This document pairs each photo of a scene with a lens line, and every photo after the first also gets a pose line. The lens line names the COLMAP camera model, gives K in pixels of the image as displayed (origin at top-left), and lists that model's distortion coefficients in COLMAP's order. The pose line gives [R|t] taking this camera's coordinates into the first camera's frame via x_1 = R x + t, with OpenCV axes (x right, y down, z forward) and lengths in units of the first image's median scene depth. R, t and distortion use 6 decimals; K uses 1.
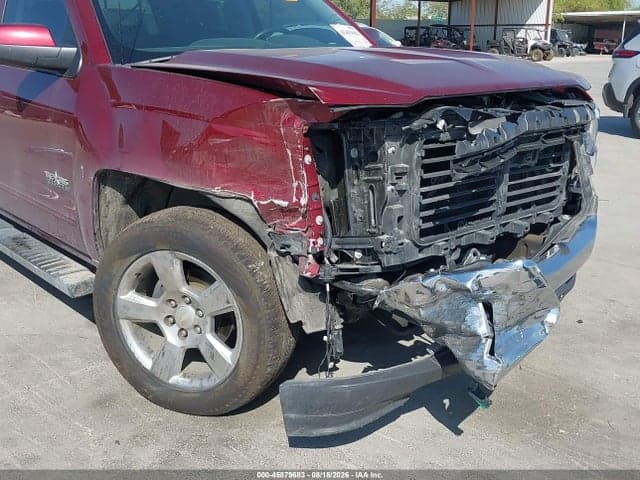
lens RADIAL K [[686.3, 0, 322.2], [0, 686.3, 240.4], [0, 0, 1]] dist [0.019909, 0.000000]
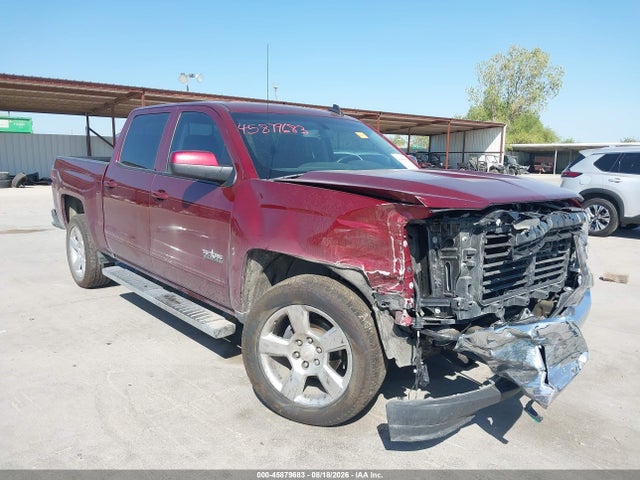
lens RADIAL K [[506.2, 0, 319.9], [0, 506.2, 235.1], [0, 0, 1]] dist [0.017164, -0.037286]
pose [[0.999421, 0.017962, -0.028902, -0.155234], [-0.021751, 0.990386, -0.136611, 0.013264], [0.026170, 0.137160, 0.990203, -0.070664]]
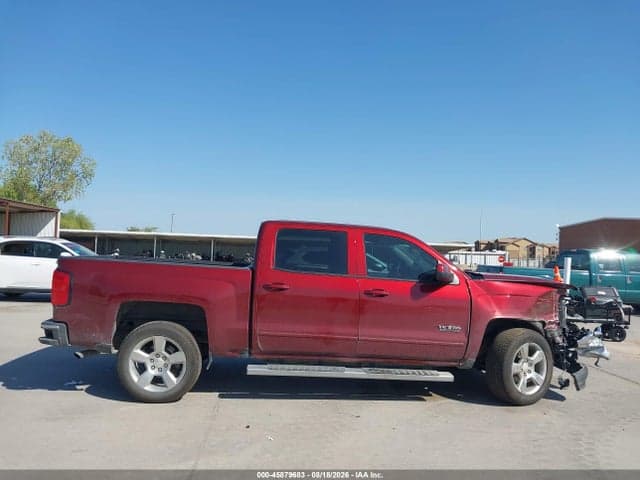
lens RADIAL K [[506.2, 0, 326.3], [0, 506.2, 238.6], [0, 0, 1]] dist [0.017164, -0.037286]
pose [[0.622829, 0.043908, 0.781125, -2.429918], [0.191163, 0.959620, -0.206365, -0.126520], [-0.758644, 0.277852, 0.589286, 0.267639]]
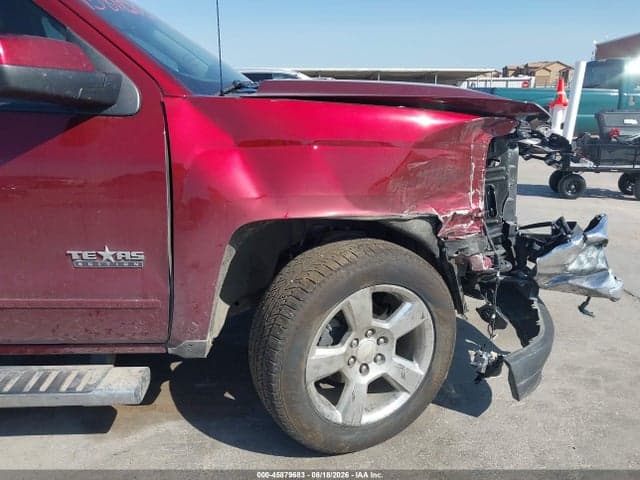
lens RADIAL K [[506.2, 0, 333.1], [0, 506.2, 243.4], [0, 0, 1]] dist [0.017164, -0.037286]
pose [[0.644787, -0.225235, 0.730424, -0.753170], [0.220281, 0.969812, 0.104599, -0.128555], [-0.731933, 0.093455, 0.674937, 0.557530]]
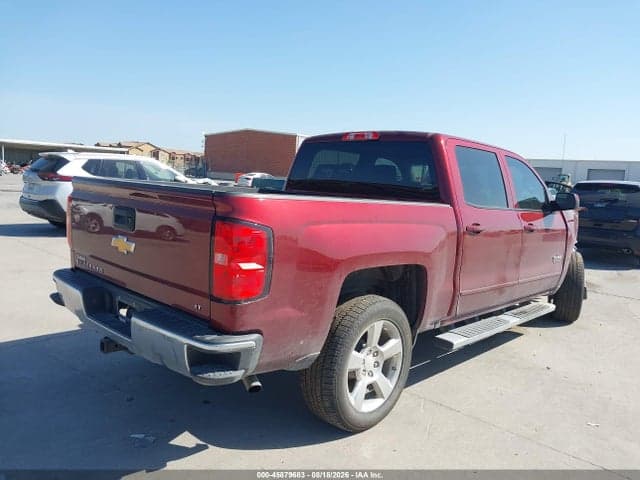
lens RADIAL K [[506.2, 0, 315.0], [0, 506.2, 234.1], [0, 0, 1]] dist [0.017164, -0.037286]
pose [[-0.048247, -0.120394, 0.991553, -2.425960], [0.234248, 0.963660, 0.128405, -0.709556], [-0.970979, 0.238464, -0.018291, 2.247203]]
